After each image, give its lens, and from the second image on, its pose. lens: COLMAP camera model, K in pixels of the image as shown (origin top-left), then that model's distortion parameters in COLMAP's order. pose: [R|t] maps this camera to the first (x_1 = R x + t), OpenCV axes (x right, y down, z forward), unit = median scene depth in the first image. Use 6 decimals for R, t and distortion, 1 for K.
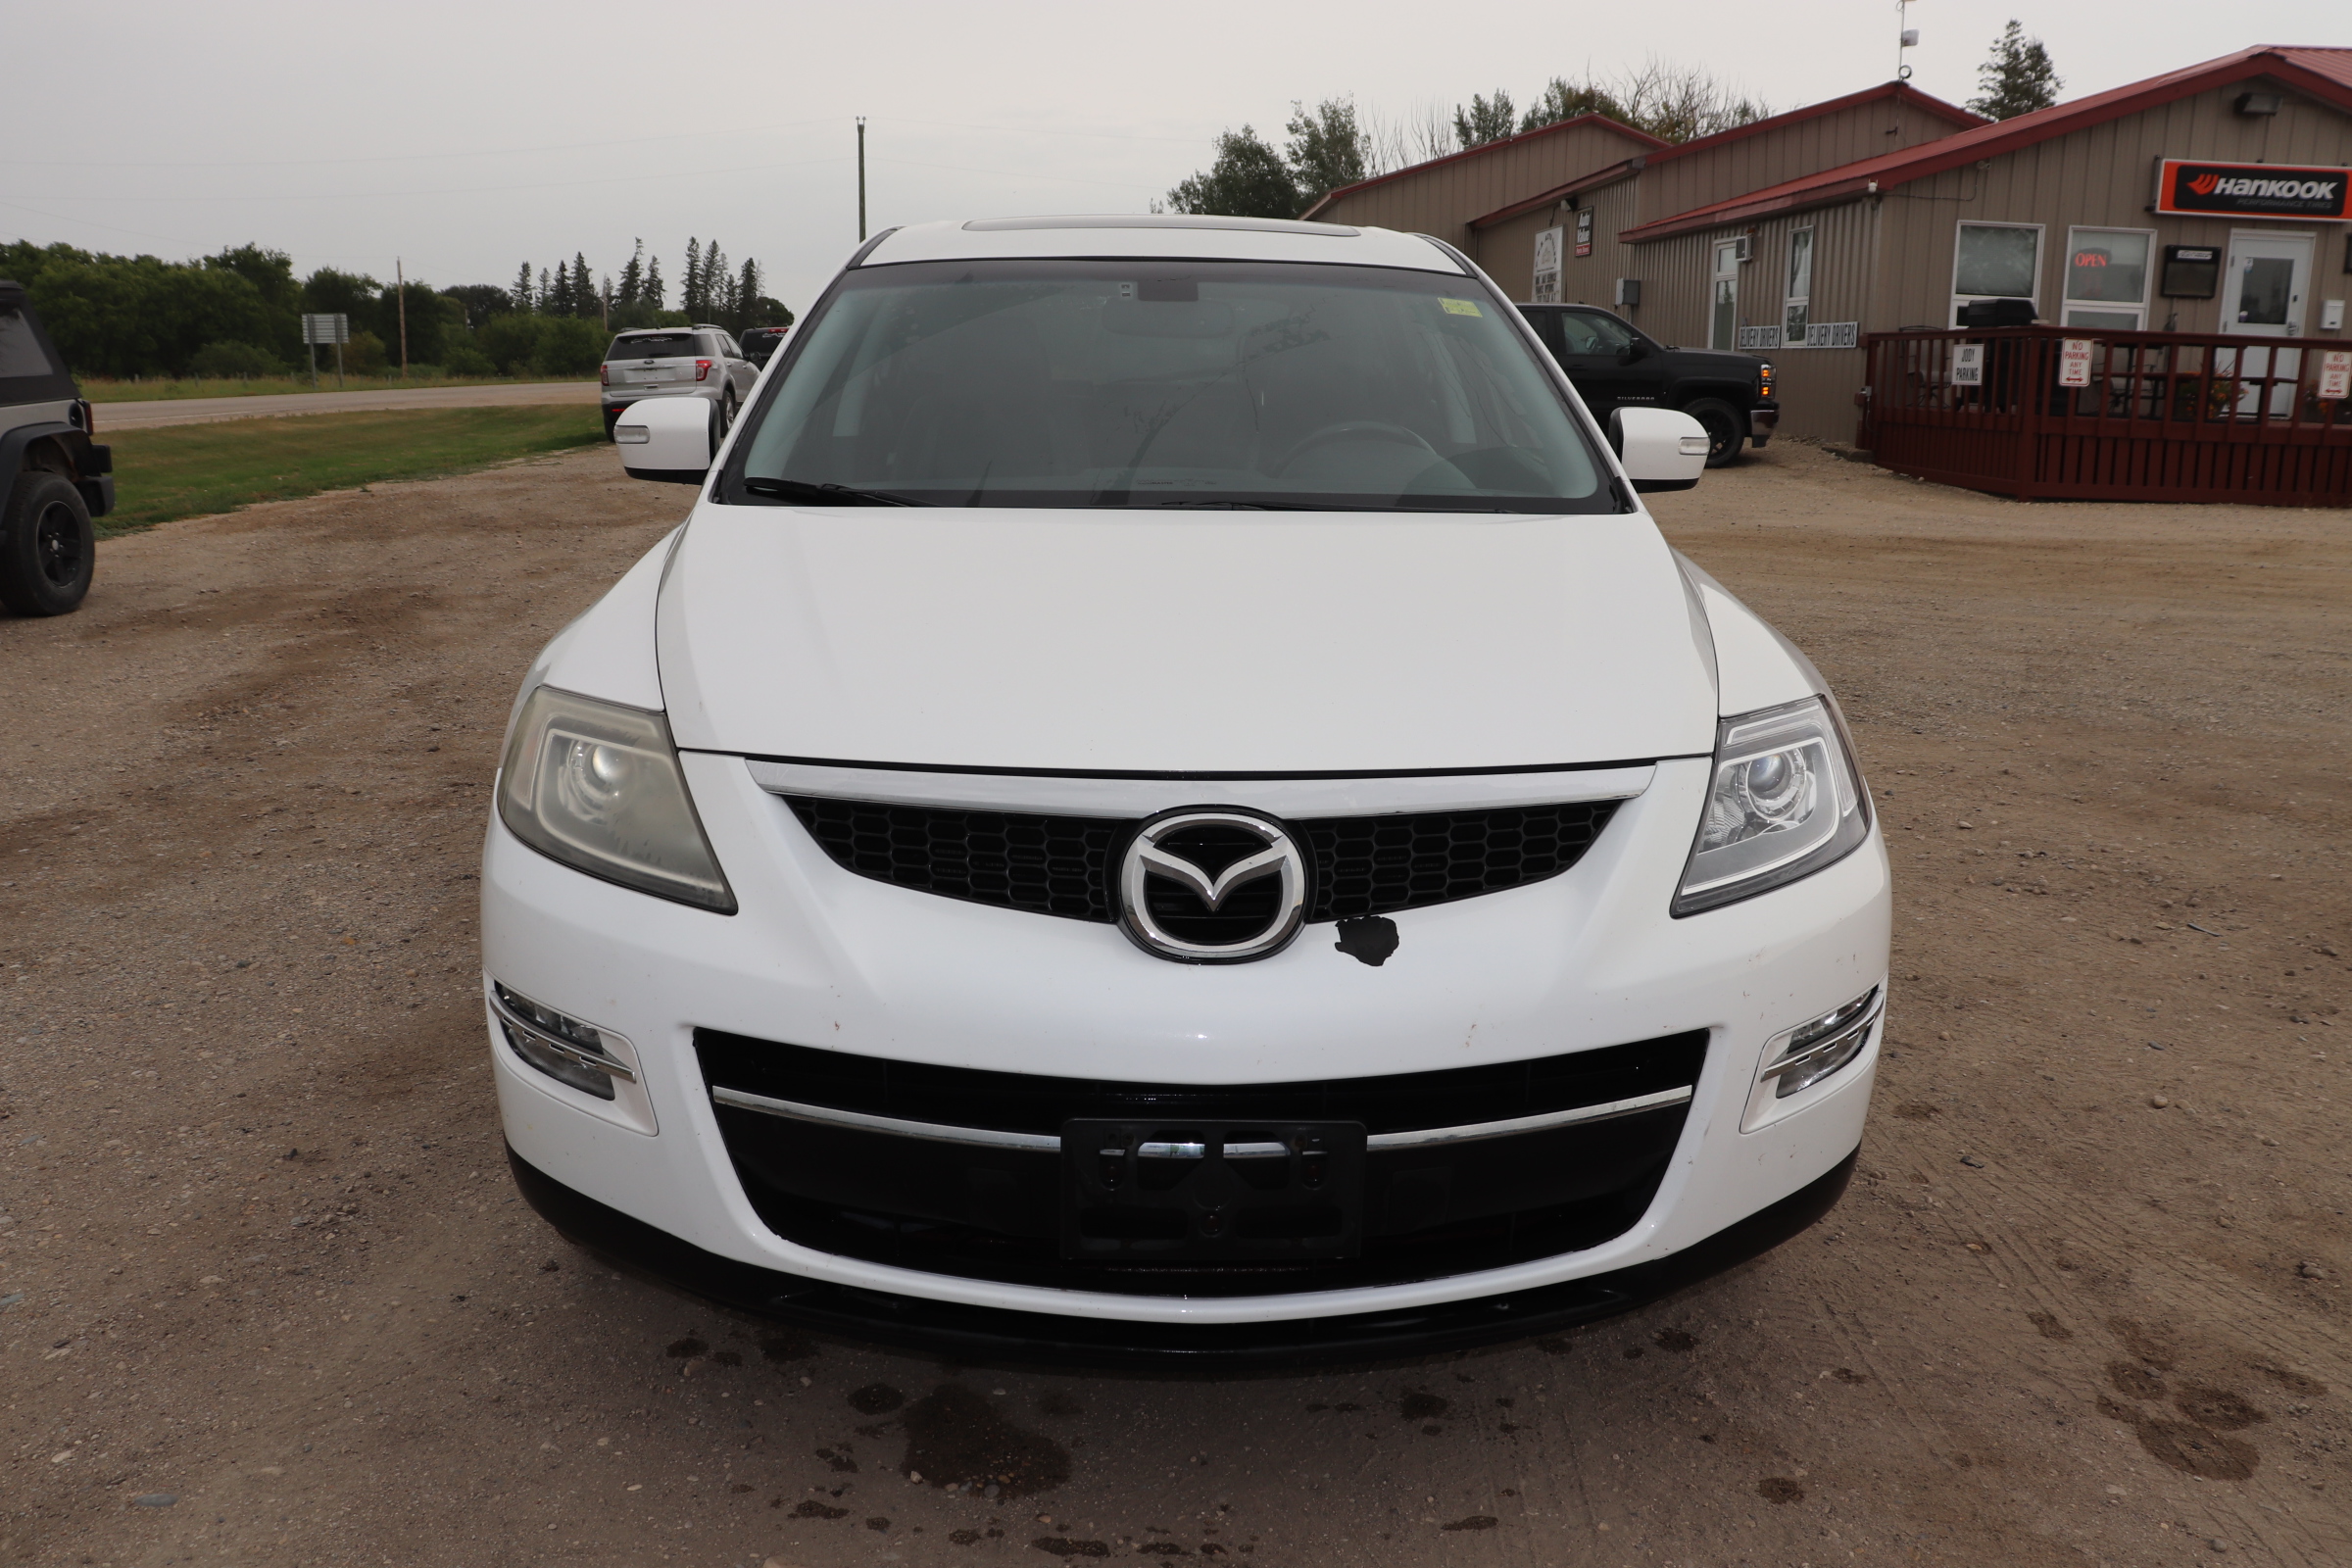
lens RADIAL K [[1952.7, 0, 1187.7], [0, 1952.7, 785.1], [0, 0, 1]] dist [-0.188078, 0.183579]
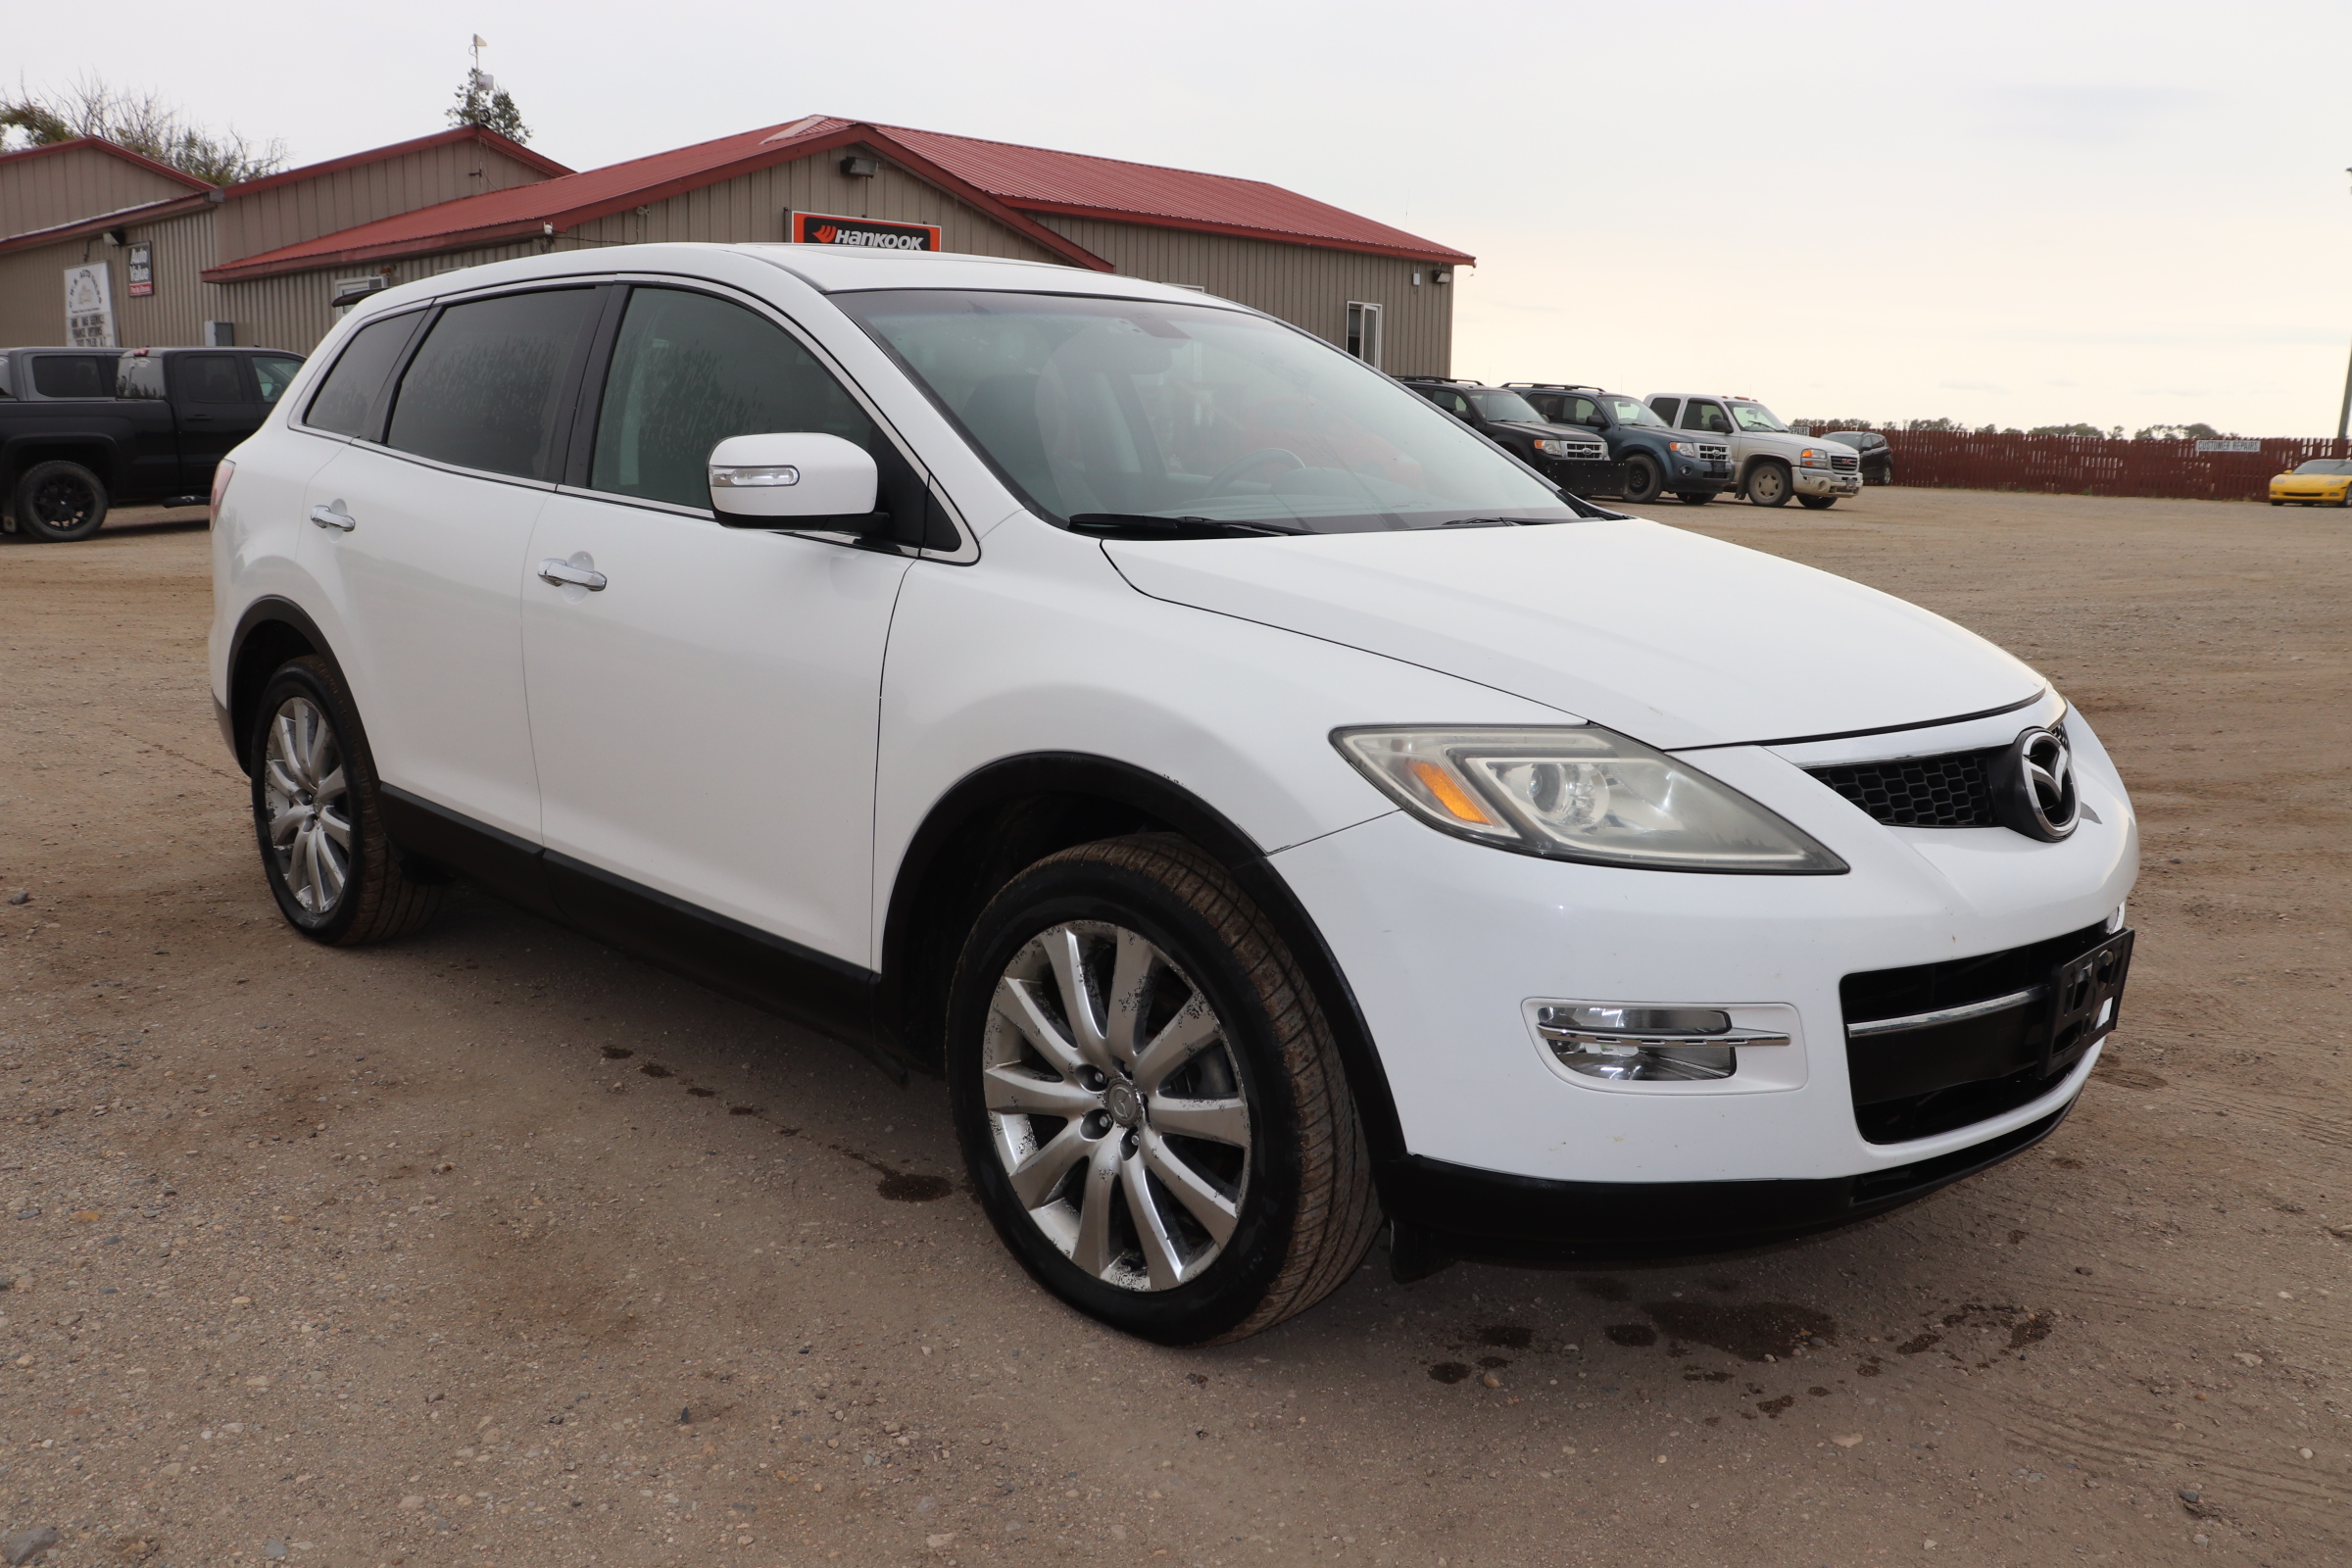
lens RADIAL K [[1952.7, 0, 1187.7], [0, 1952.7, 785.1], [0, 0, 1]] dist [-0.188078, 0.183579]
pose [[0.709749, -0.136272, 0.691149, -0.097331], [0.150386, 0.987804, 0.040330, -0.006738], [-0.688216, 0.075315, 0.721586, 0.033105]]
